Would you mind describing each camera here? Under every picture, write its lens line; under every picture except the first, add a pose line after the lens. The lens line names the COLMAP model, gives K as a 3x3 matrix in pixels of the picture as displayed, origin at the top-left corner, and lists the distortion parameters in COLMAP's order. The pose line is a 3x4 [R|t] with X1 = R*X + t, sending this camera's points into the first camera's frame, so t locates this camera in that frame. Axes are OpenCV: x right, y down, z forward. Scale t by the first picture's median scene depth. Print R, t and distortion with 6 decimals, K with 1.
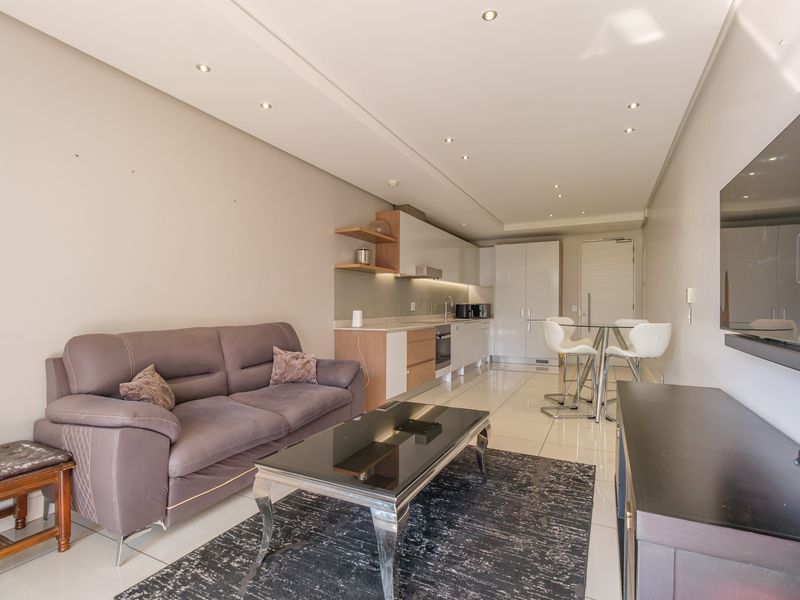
lens RADIAL K [[404.5, 0, 398.3], [0, 404.5, 312.9], [0, 0, 1]] dist [-0.001063, -0.000664]
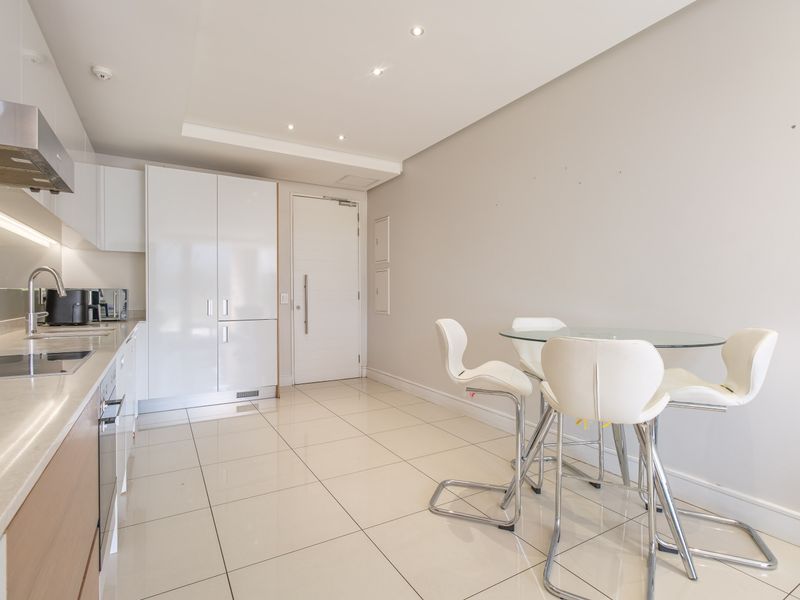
lens RADIAL K [[410.1, 0, 400.0], [0, 410.1, 300.0], [0, 0, 1]] dist [-0.001812, -0.000365]
pose [[0.534158, -0.008598, 0.845341, -0.008199], [0.012562, 0.999919, 0.002233, -0.009555], [-0.845291, 0.009426, 0.534223, 0.611239]]
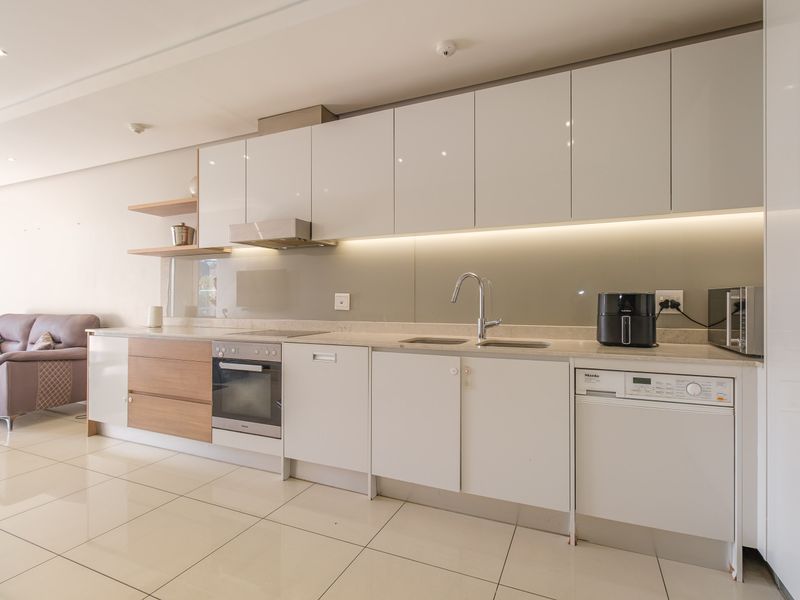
lens RADIAL K [[408.4, 0, 400.0], [0, 408.4, 300.0], [0, 0, 1]] dist [0.003149, -0.000339]
pose [[0.049885, -0.003935, -0.998747, 0.514686], [-0.017147, 0.999841, -0.004796, -0.015458], [0.998608, 0.017365, 0.049809, 1.007082]]
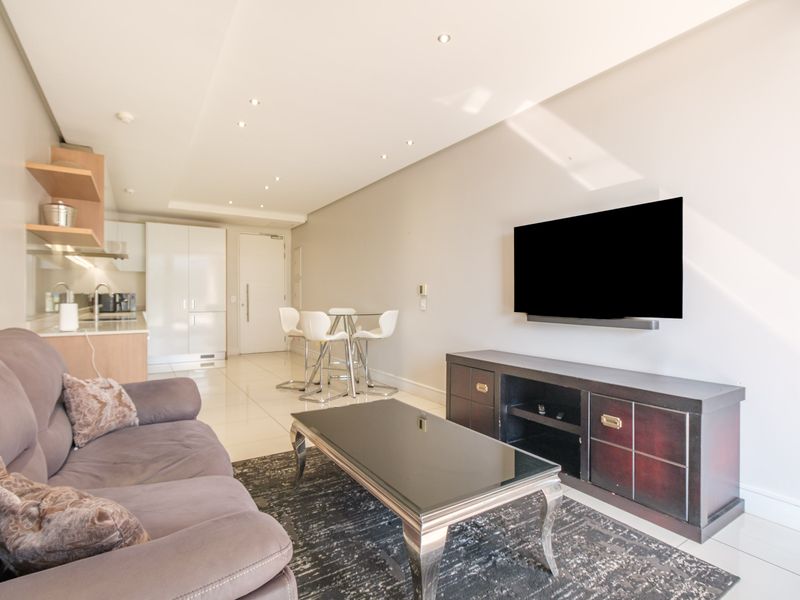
lens RADIAL K [[408.4, 0, 400.0], [0, 408.4, 300.0], [0, 0, 1]] dist [0.003149, -0.000339]
pose [[0.501774, -0.003353, 0.864992, -0.268601], [0.010008, 0.999948, -0.001930, -0.003189], [-0.864941, 0.009625, 0.501781, 0.177319]]
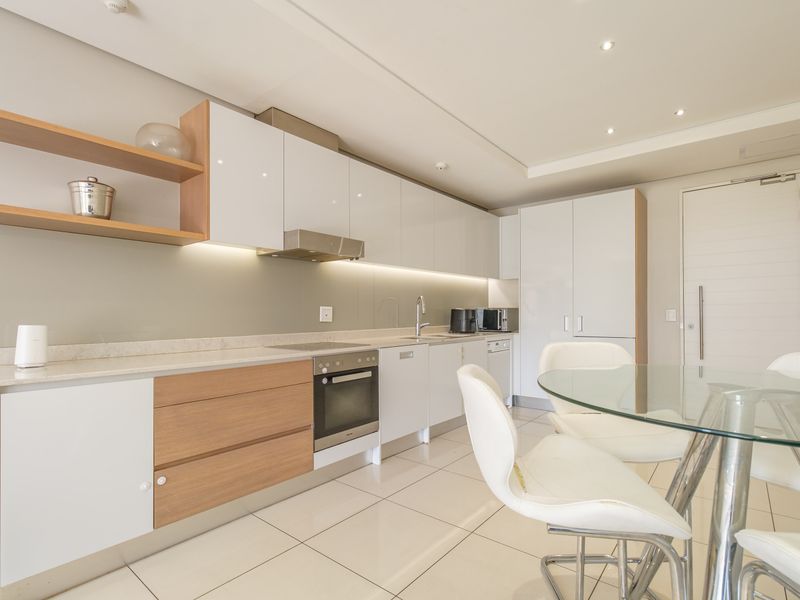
lens RADIAL K [[407.9, 0, 405.3], [0, 407.9, 315.9], [0, 0, 1]] dist [-0.000086, -0.000504]
pose [[0.977634, -0.003700, -0.210279, 0.244662], [0.001819, 0.999957, -0.009137, -0.007396], [0.210304, 0.008550, 0.977599, 0.472440]]
